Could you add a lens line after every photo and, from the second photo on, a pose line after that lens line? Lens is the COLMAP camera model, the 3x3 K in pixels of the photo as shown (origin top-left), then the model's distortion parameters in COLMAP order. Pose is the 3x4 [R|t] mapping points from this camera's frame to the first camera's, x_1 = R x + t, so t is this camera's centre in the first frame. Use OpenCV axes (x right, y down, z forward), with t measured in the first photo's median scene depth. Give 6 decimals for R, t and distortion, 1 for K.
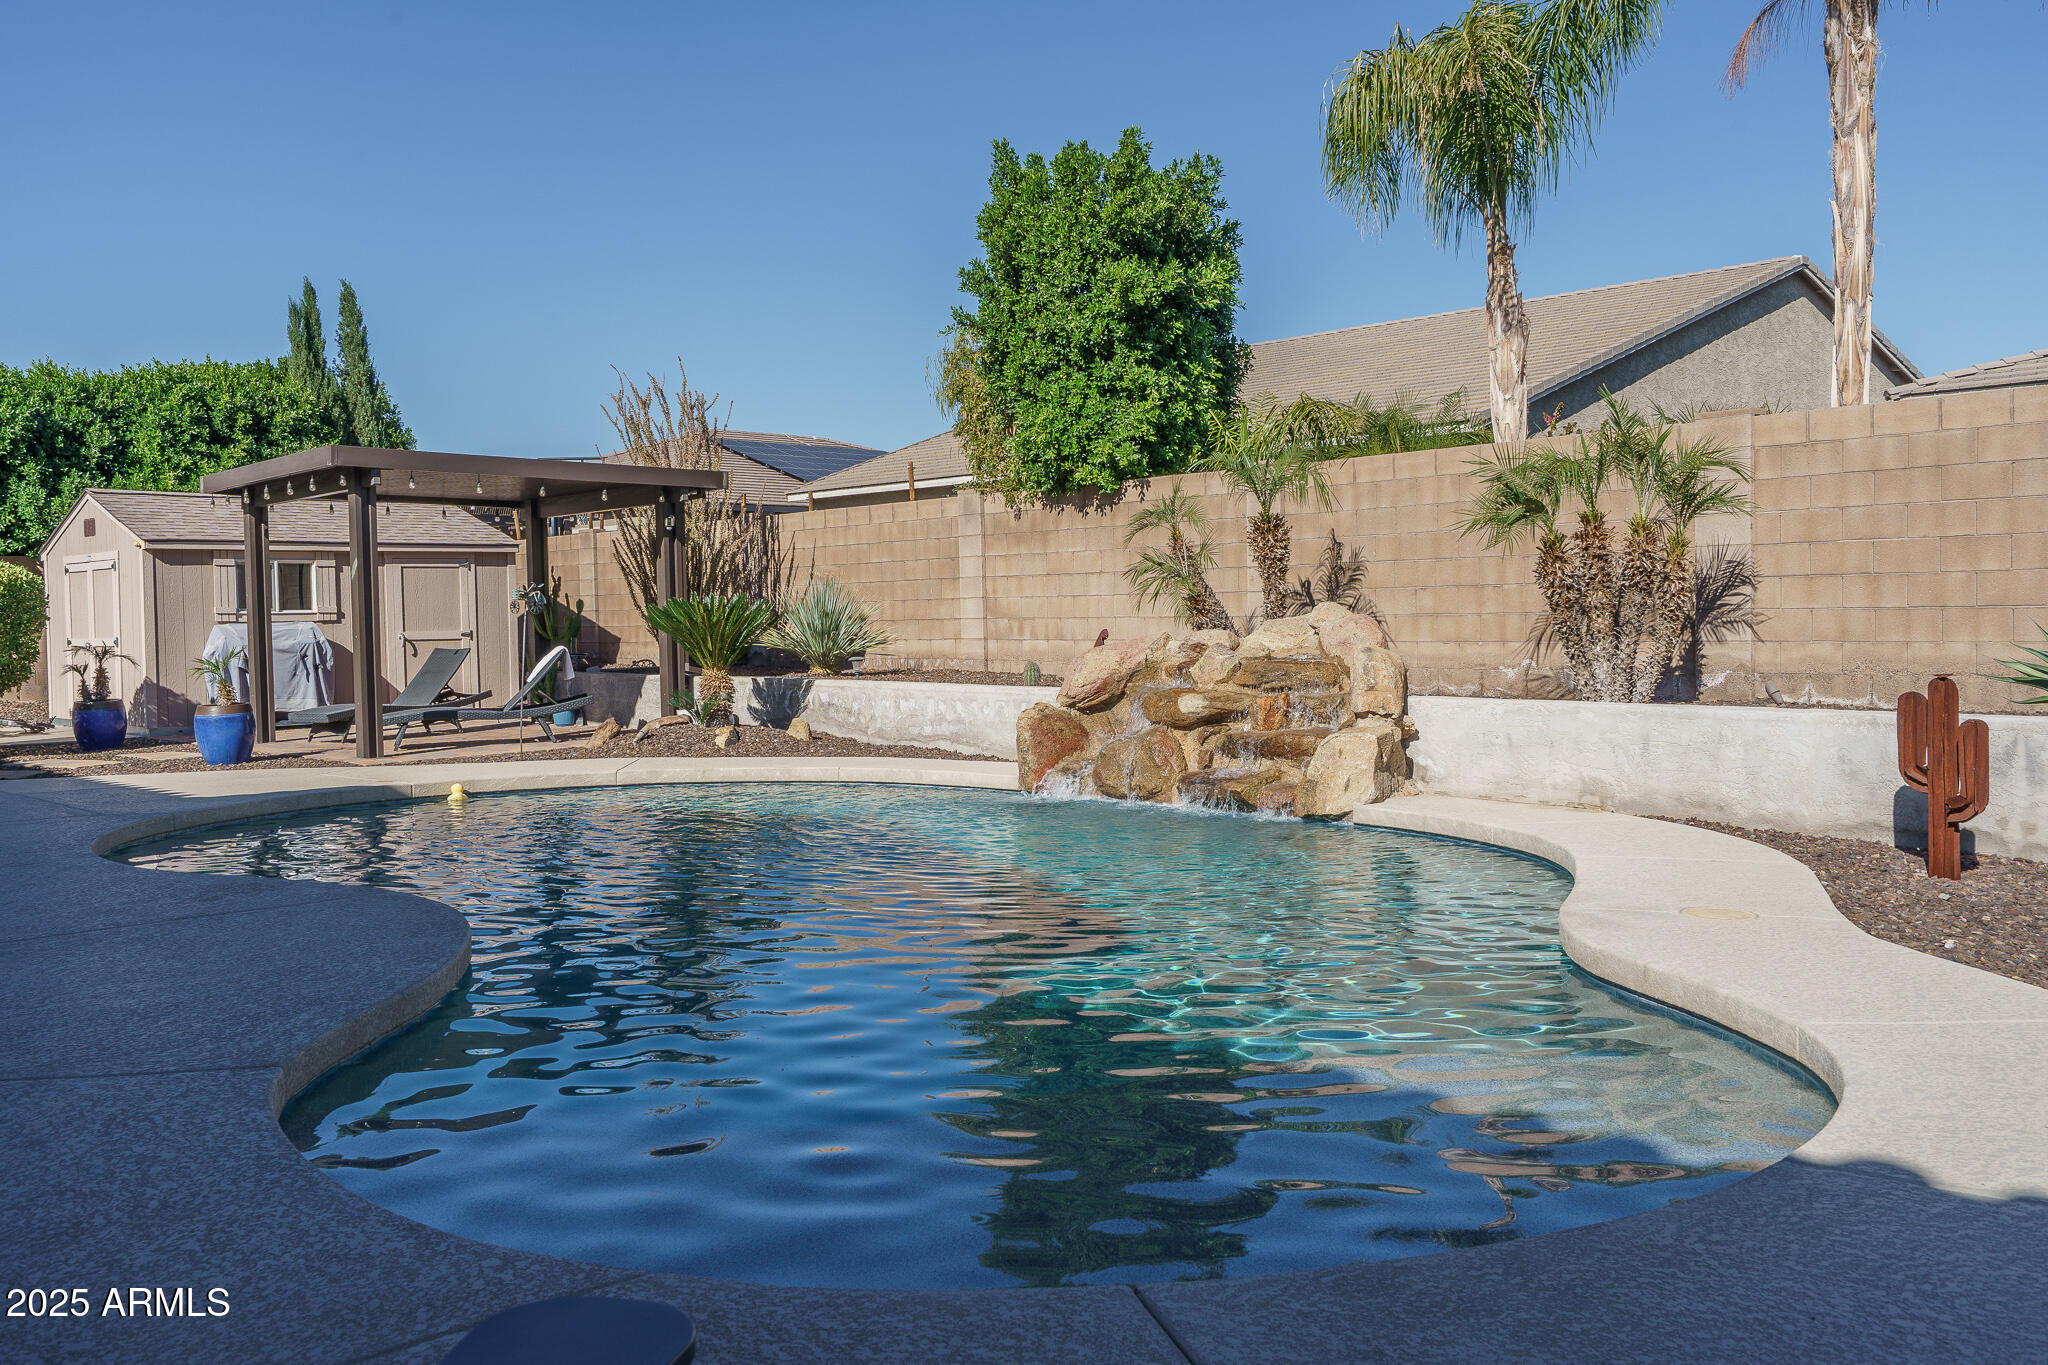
lens RADIAL K [[1804.8, 0, 1010.6], [0, 1804.8, 675.9], [0, 0, 1]] dist [0.001828, 0.012310]
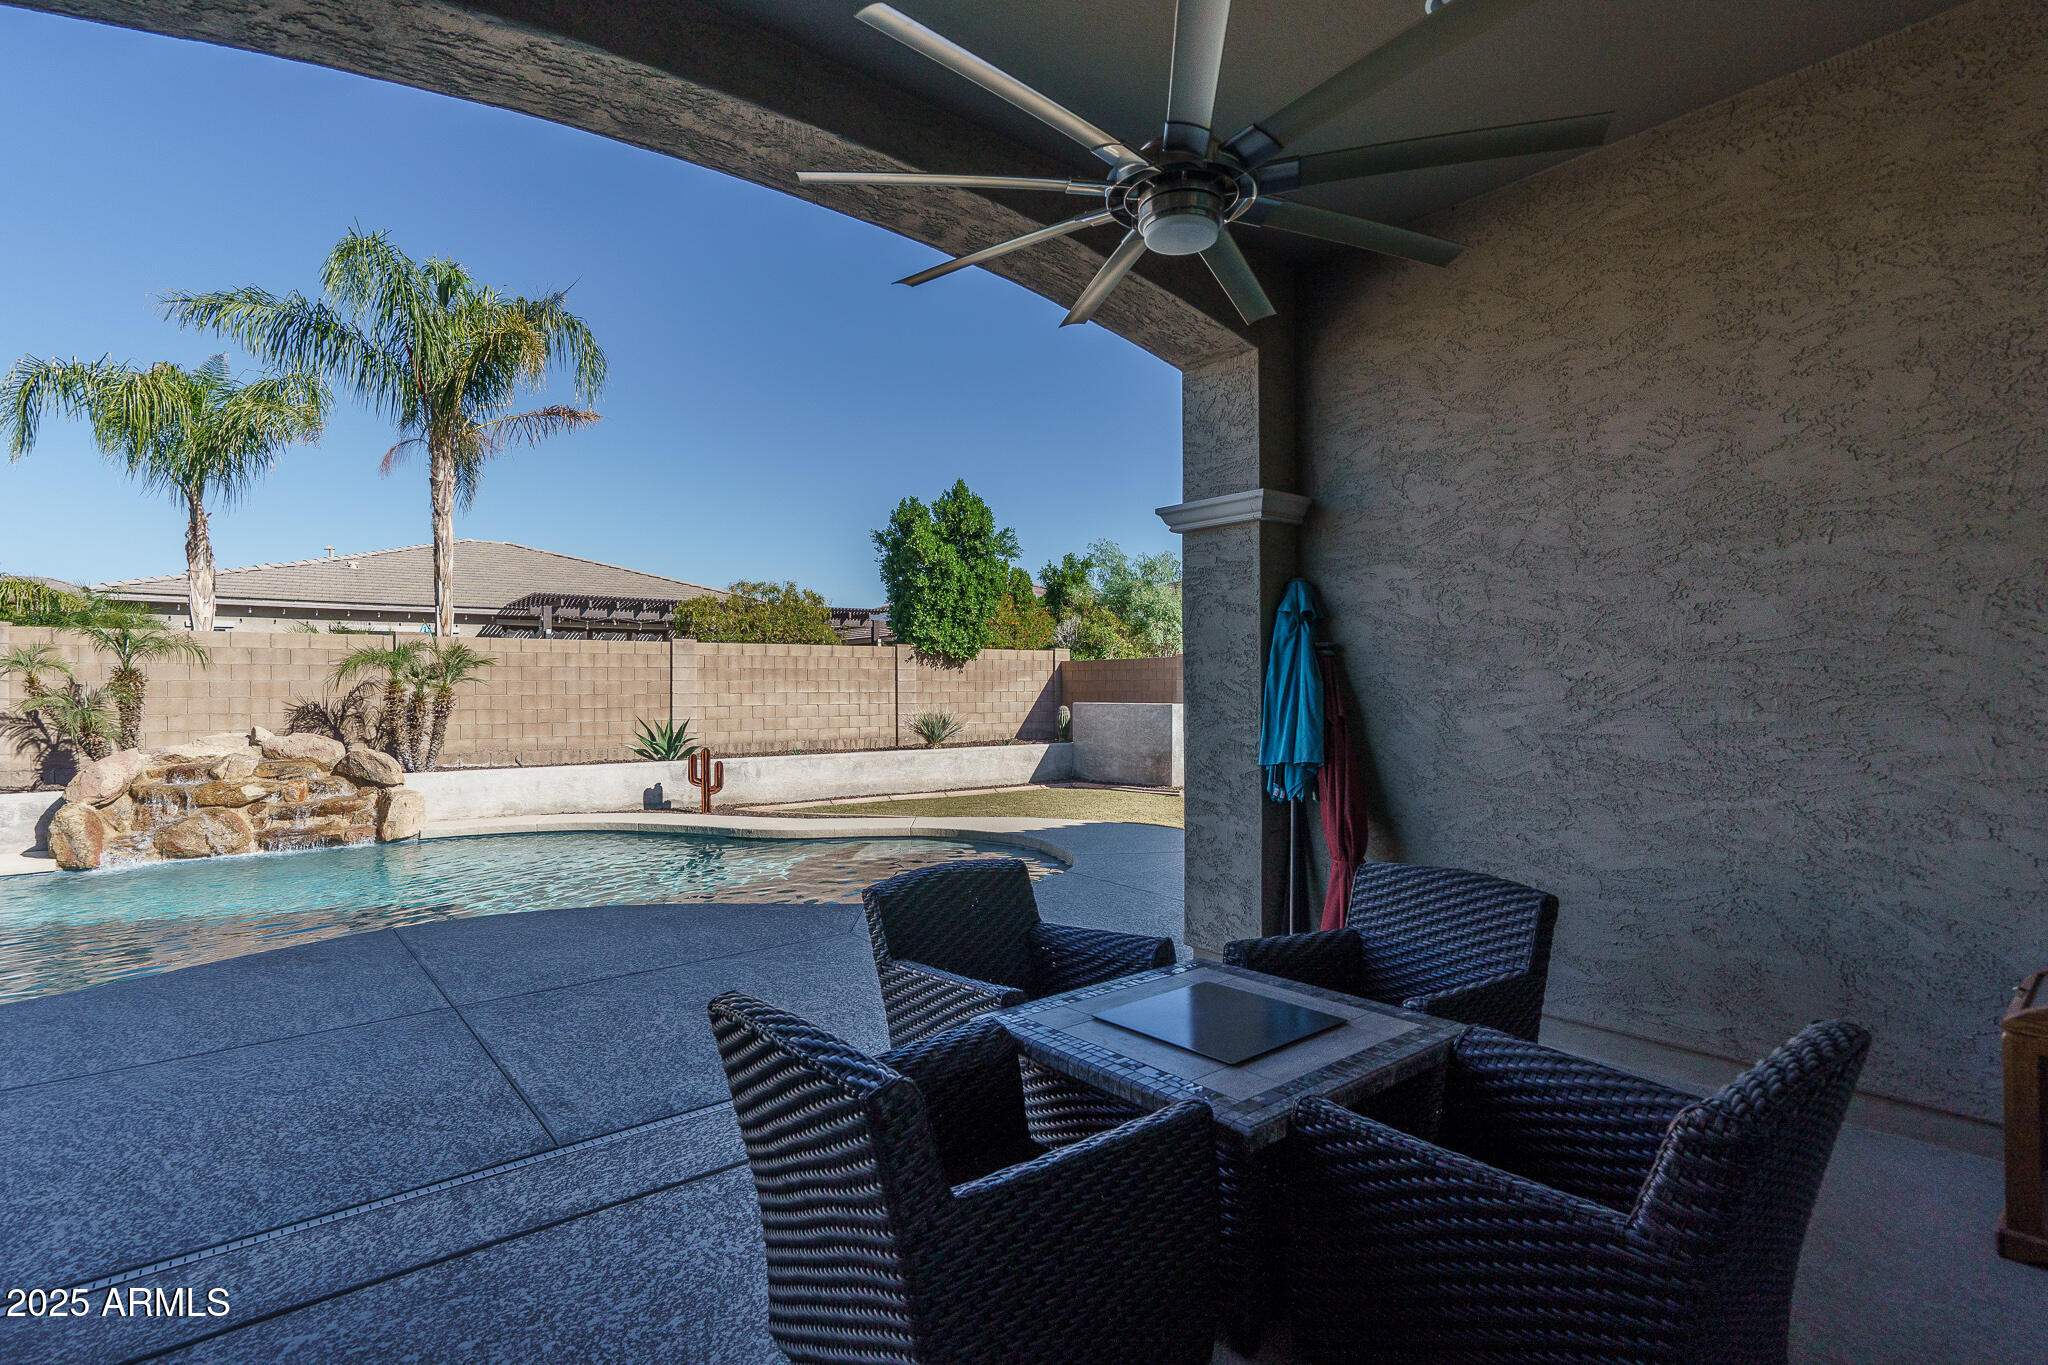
lens RADIAL K [[986.8, 0, 1018.0], [0, 986.8, 689.8], [0, 0, 1]] dist [-0.001400, 0.002097]
pose [[0.016199, 0.016427, 0.999734, -0.512437], [0.038704, 0.999105, -0.017044, -0.021942], [-0.999119, 0.038970, 0.015549, 0.187654]]
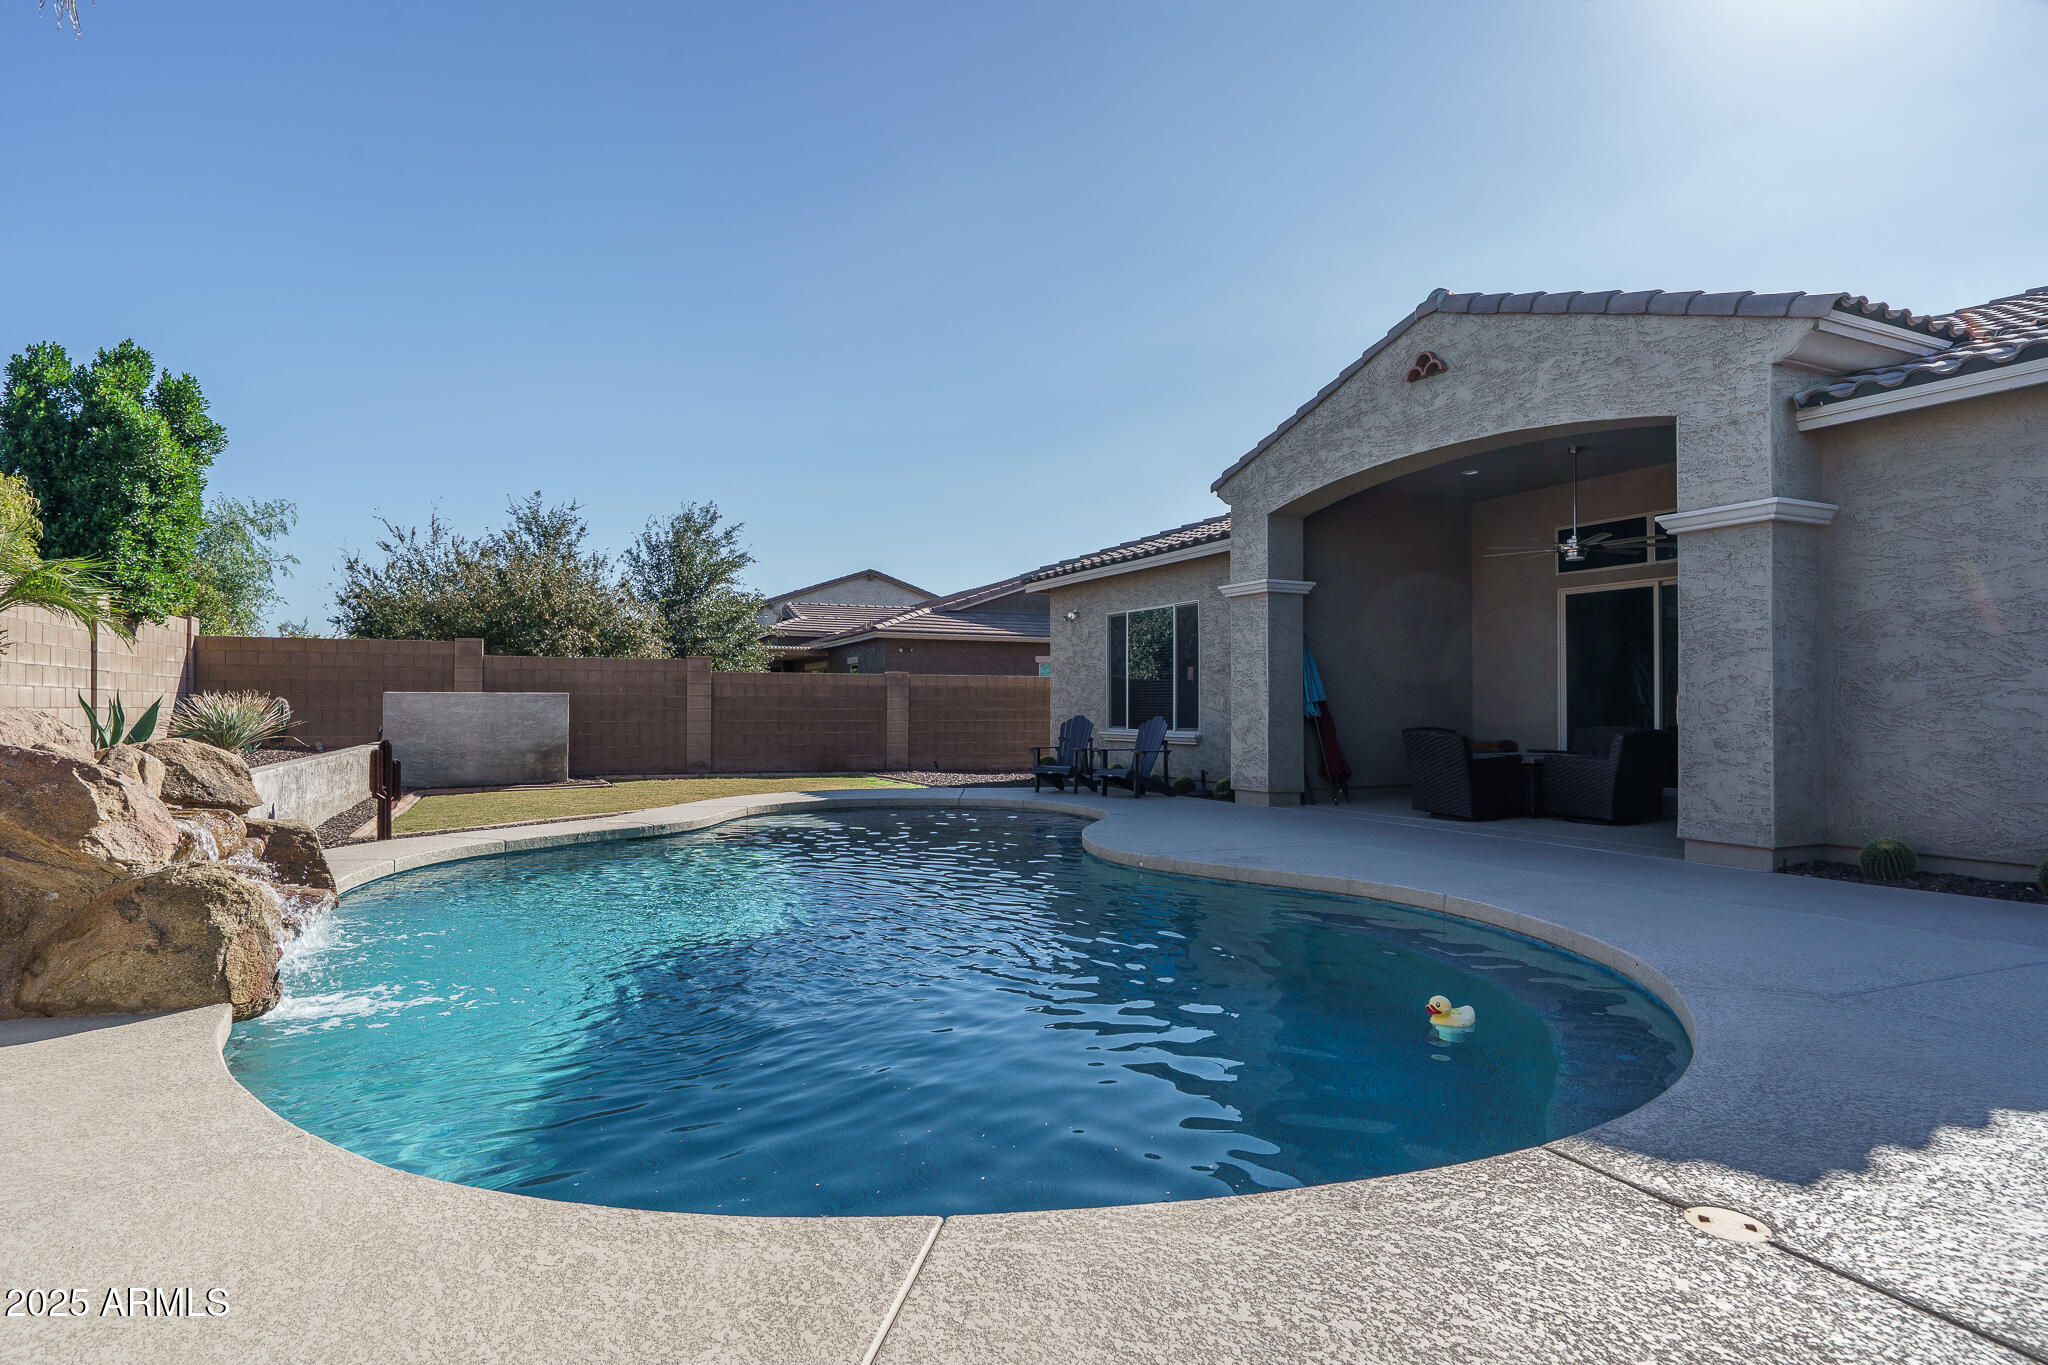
lens RADIAL K [[1107.4, 0, 1011.6], [0, 1107.4, 689.4], [0, 0, 1]] dist [0.008150, -0.000163]
pose [[-0.969562, 0.021045, 0.243940, -0.207959], [0.024540, 0.999635, 0.011296, -0.023422], [-0.243613, 0.016938, -0.969725, 0.888380]]
